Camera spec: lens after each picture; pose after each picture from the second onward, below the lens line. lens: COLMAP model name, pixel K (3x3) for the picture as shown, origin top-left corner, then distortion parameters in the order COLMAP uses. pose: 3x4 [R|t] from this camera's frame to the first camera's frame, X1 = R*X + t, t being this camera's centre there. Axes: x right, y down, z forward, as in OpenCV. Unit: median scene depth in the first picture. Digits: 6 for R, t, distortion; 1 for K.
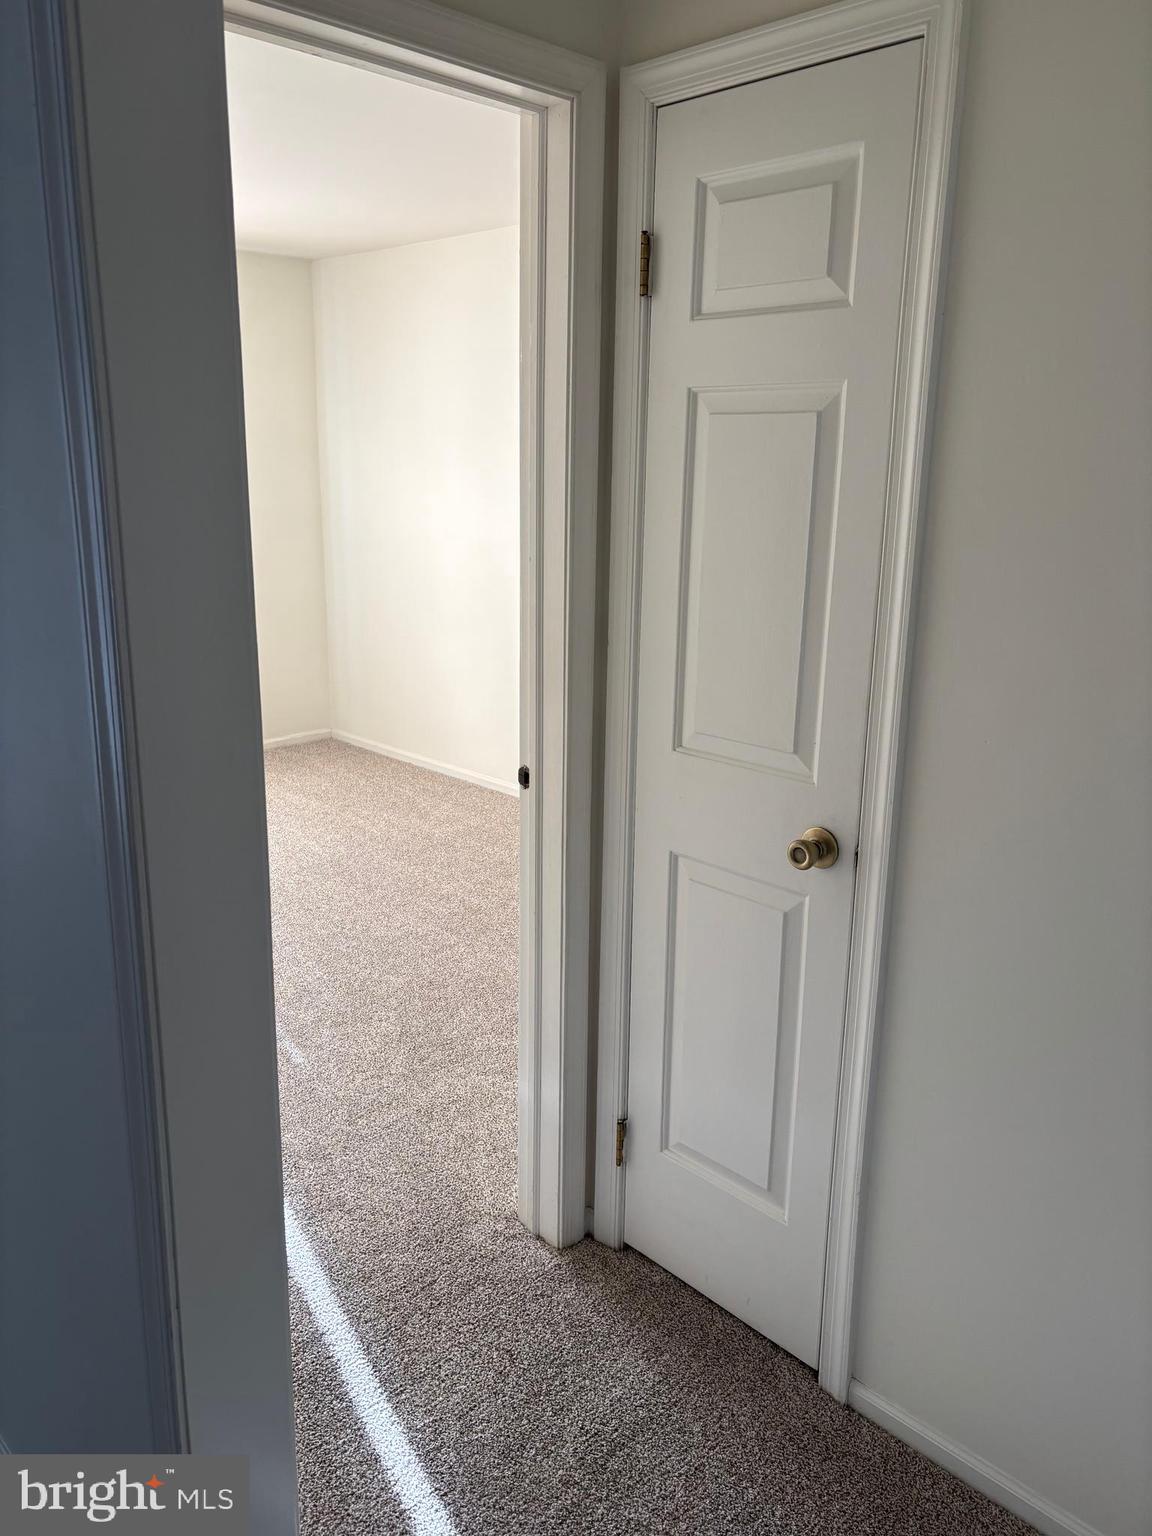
lens RADIAL K [[1164.2, 0, 580.3], [0, 1164.2, 752.5], [0, 0, 1]] dist [0.041693, -0.033547]
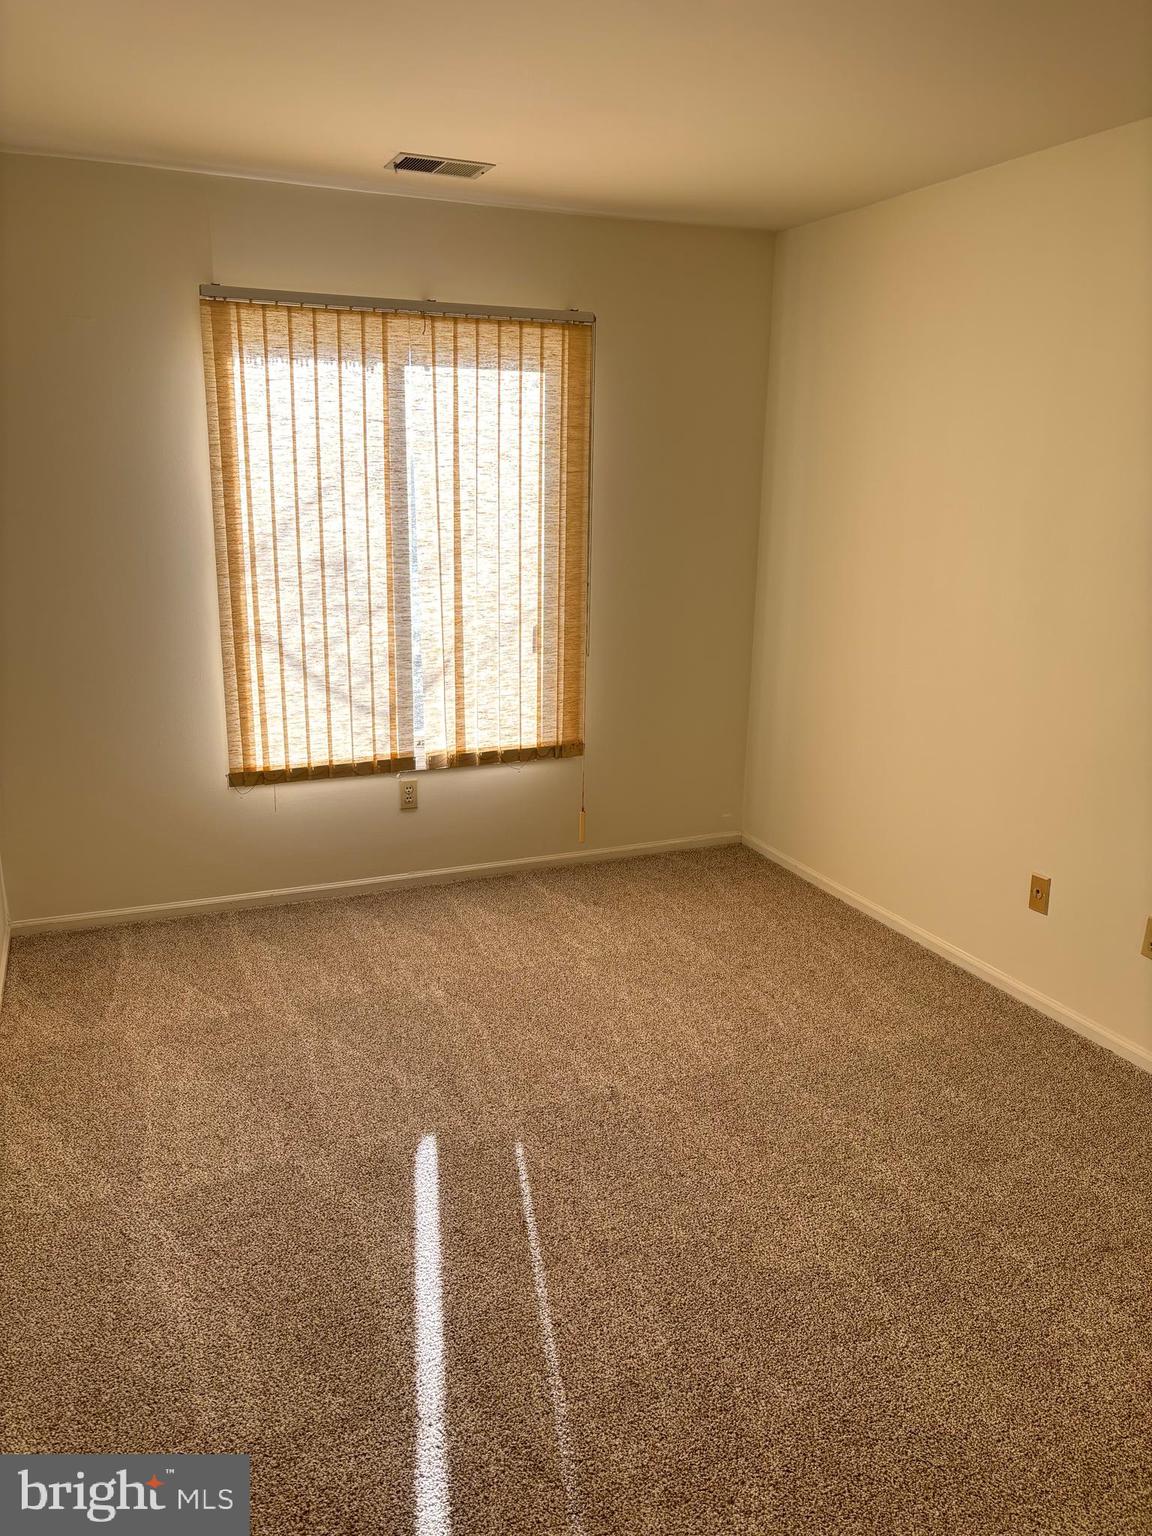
lens RADIAL K [[1164.2, 0, 571.9], [0, 1164.2, 772.3], [0, 0, 1]] dist [0.041693, -0.033547]
pose [[0.928089, 0.099249, -0.358889, -0.054941], [-0.098463, 0.994929, 0.020519, -0.084273], [0.359106, 0.016294, 0.933155, 0.293448]]
